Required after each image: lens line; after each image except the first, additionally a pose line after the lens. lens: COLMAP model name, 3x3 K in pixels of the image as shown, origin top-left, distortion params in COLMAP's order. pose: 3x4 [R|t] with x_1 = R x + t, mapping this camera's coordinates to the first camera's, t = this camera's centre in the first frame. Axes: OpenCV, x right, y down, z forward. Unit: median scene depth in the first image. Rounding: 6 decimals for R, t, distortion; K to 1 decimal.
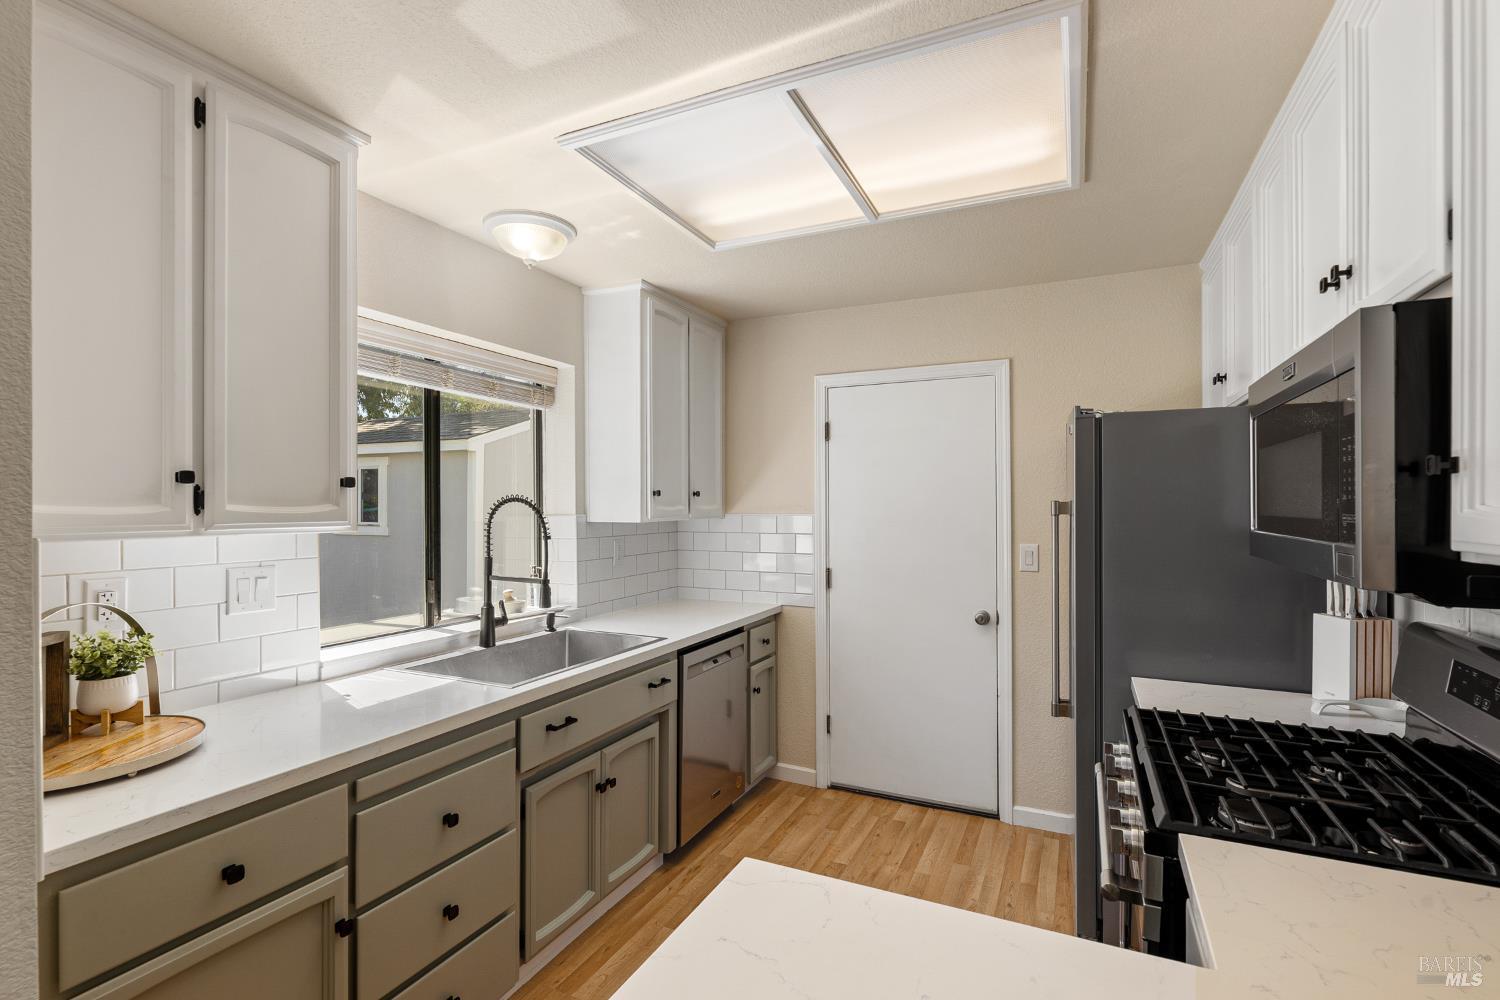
lens RADIAL K [[701.3, 0, 750.0], [0, 701.3, 500.0], [0, 0, 1]] dist [0.001184, -0.000126]
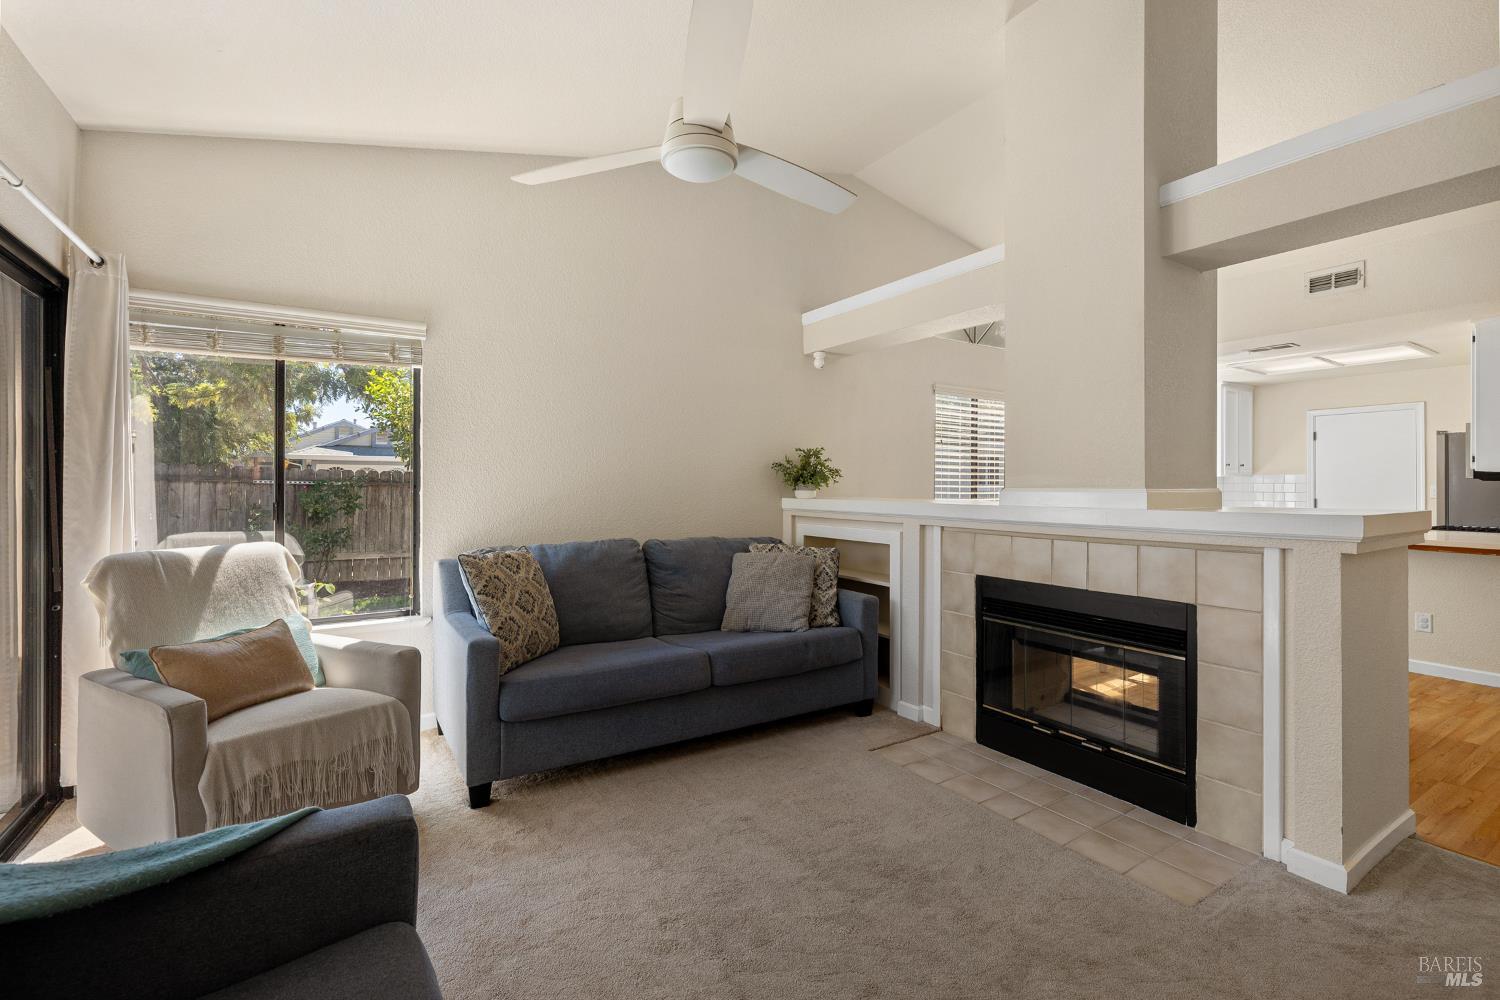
lens RADIAL K [[661.2, 0, 748.3], [0, 661.2, 482.0], [0, 0, 1]] dist [0.001464, 0.000110]
pose [[0.846232, -0.002315, -0.532810, -0.327290], [0.001800, 0.999997, -0.001485, 0.052066], [0.532812, 0.000298, 0.846234, -1.938345]]
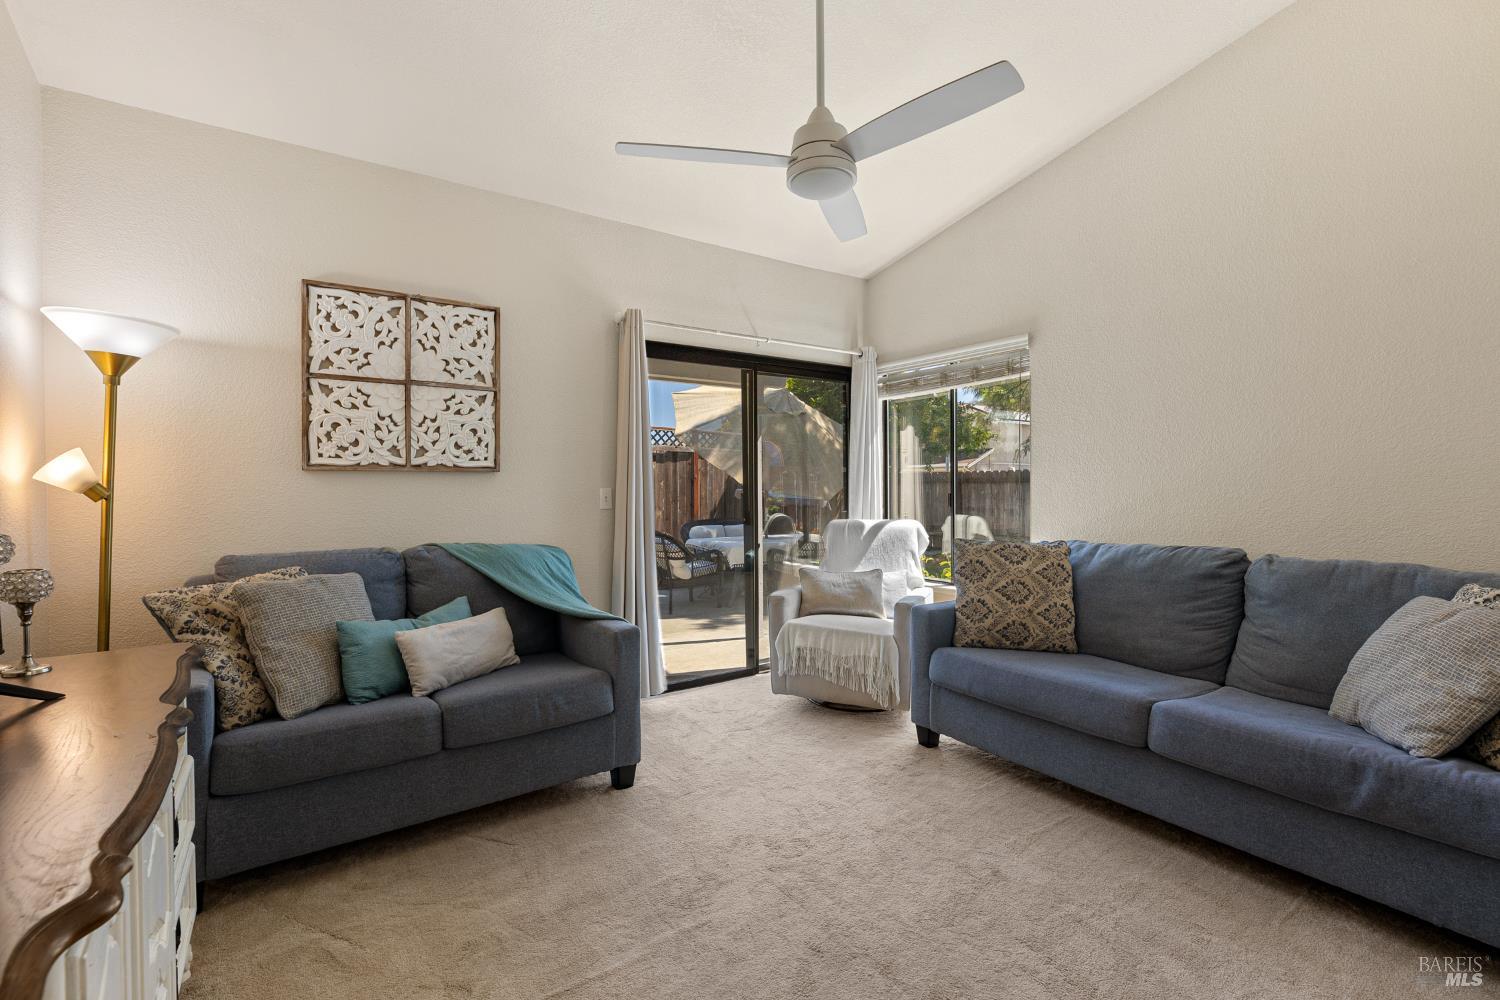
lens RADIAL K [[665.5, 0, 743.0], [0, 665.5, 488.0], [0, 0, 1]] dist [0.000389, -0.000013]
pose [[-0.505671, 0.005479, -0.862709, -0.049723], [0.006632, 0.999975, 0.002464, 0.064670], [0.862701, -0.004475, -0.505695, -1.138623]]
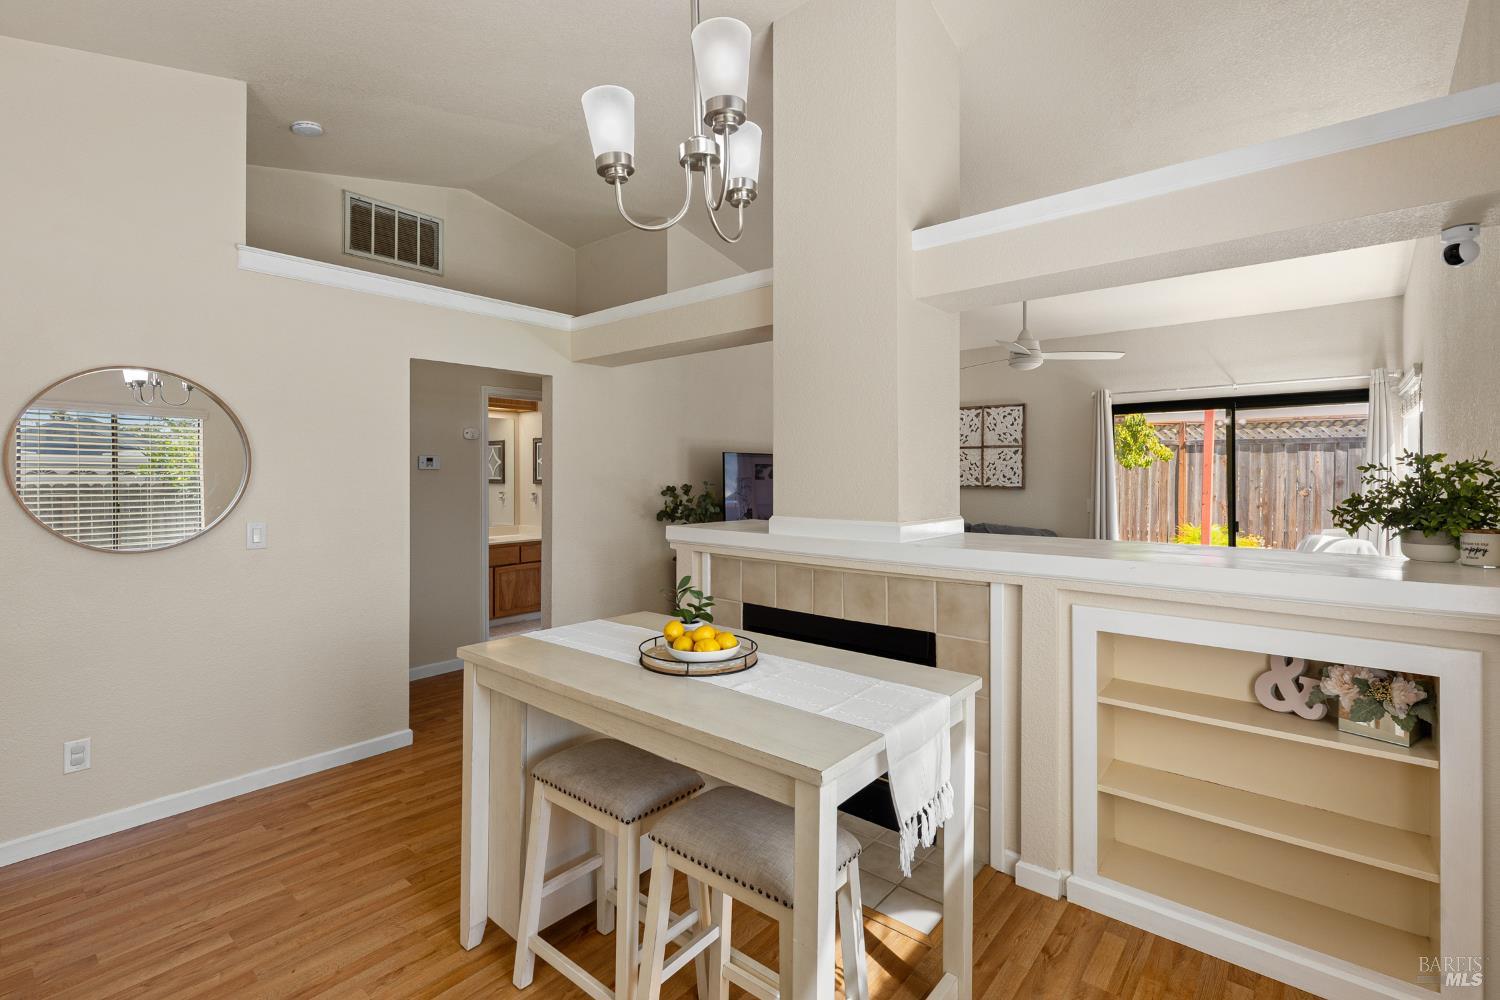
lens RADIAL K [[678.5, 0, 744.3], [0, 678.5, 475.1], [0, 0, 1]] dist [0.000534, 0.000268]
pose [[-0.965561, -0.000042, 0.260178, -0.478951], [-0.000709, 0.999997, -0.002470, 0.001980], [-0.260177, -0.002569, -0.965557, 0.202376]]
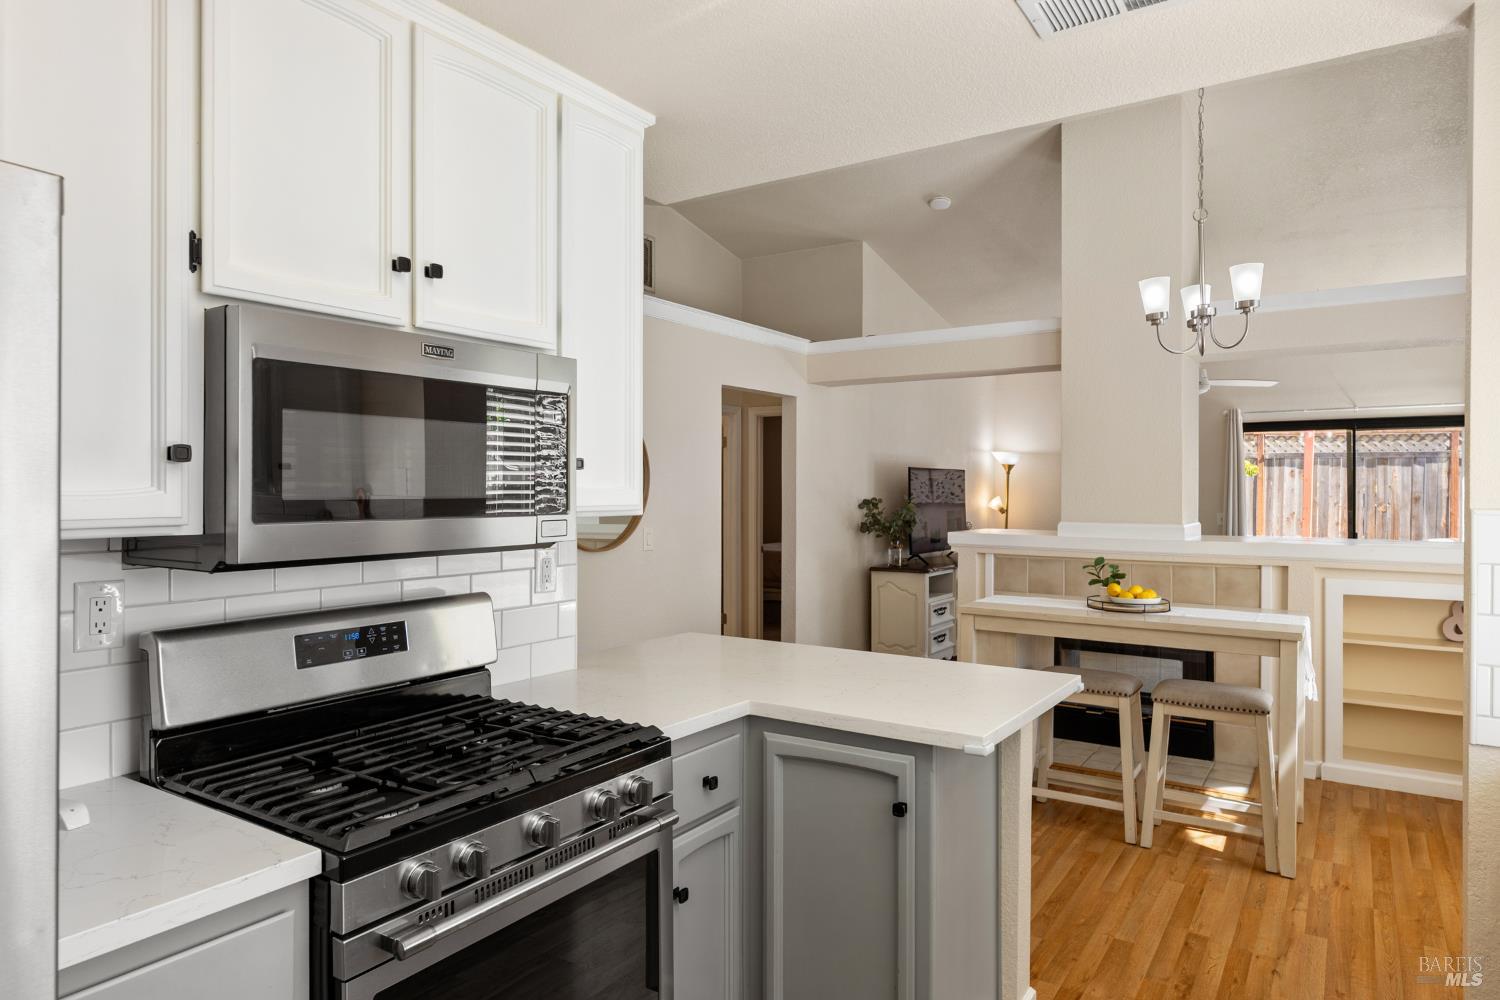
lens RADIAL K [[911.4, 0, 753.7], [0, 911.4, 491.0], [0, 0, 1]] dist [-0.003361, -0.000348]
pose [[-0.989639, -0.001824, 0.143567, 0.061088], [-0.002031, 0.999997, -0.001294, 0.006435], [-0.143564, -0.001572, -0.989640, 0.960910]]
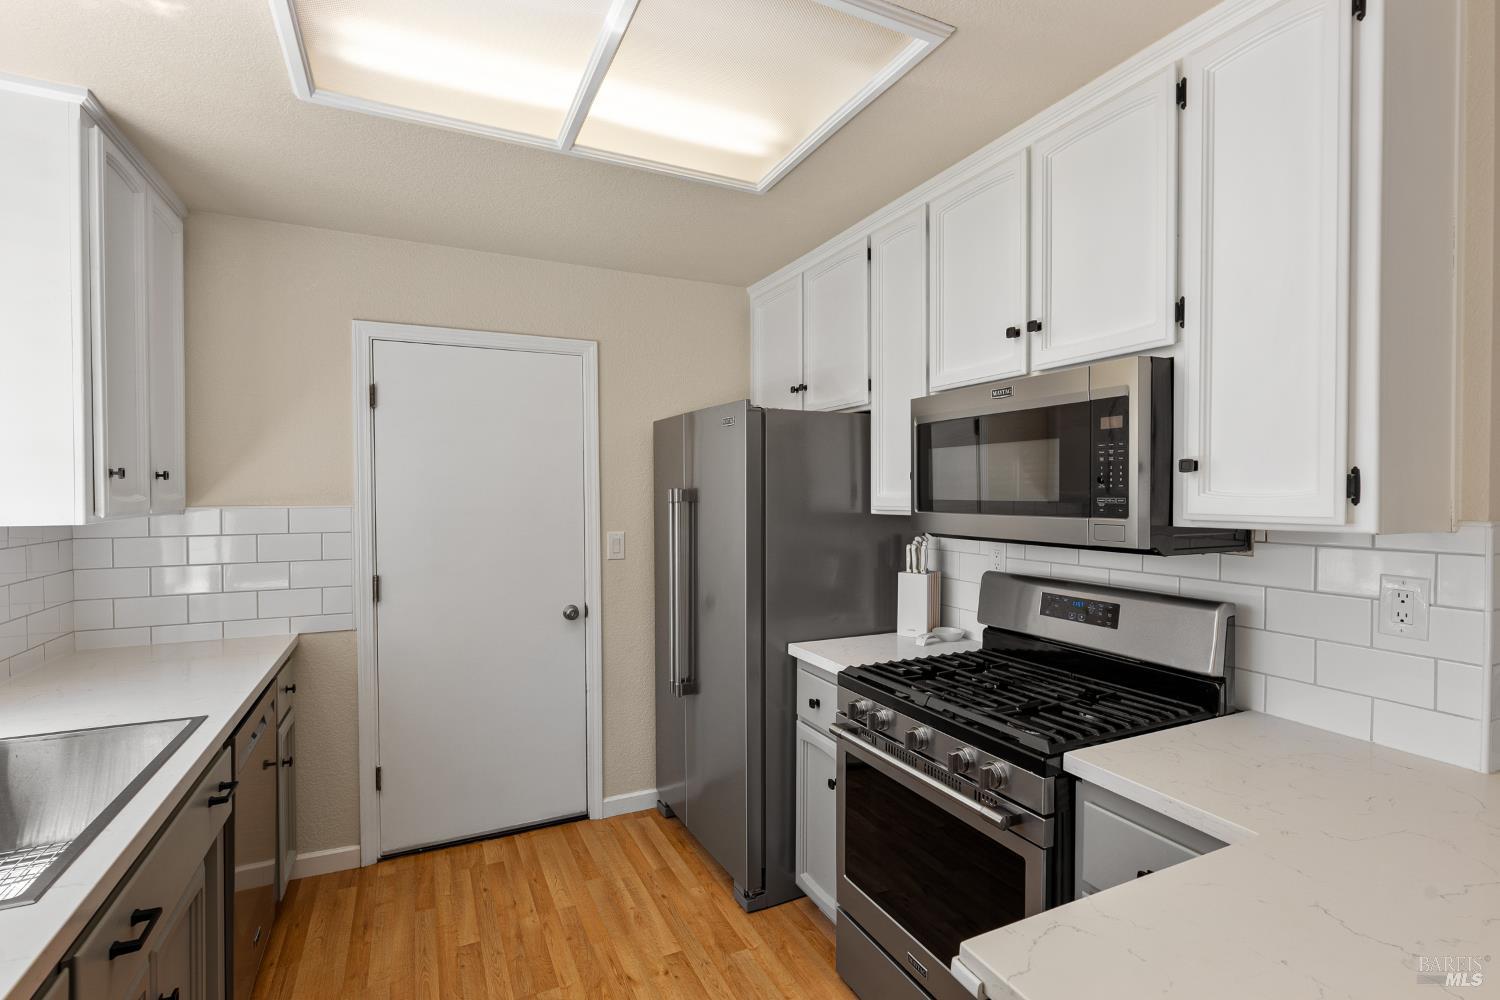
lens RADIAL K [[696.9, 0, 749.5], [0, 696.9, 497.3], [0, 0, 1]] dist [0.002503, -0.000058]
pose [[0.630669, -0.007490, 0.776016, -0.251929], [-0.002906, 0.999924, 0.012013, 0.001652], [-0.776047, -0.009831, 0.630599, 0.233721]]
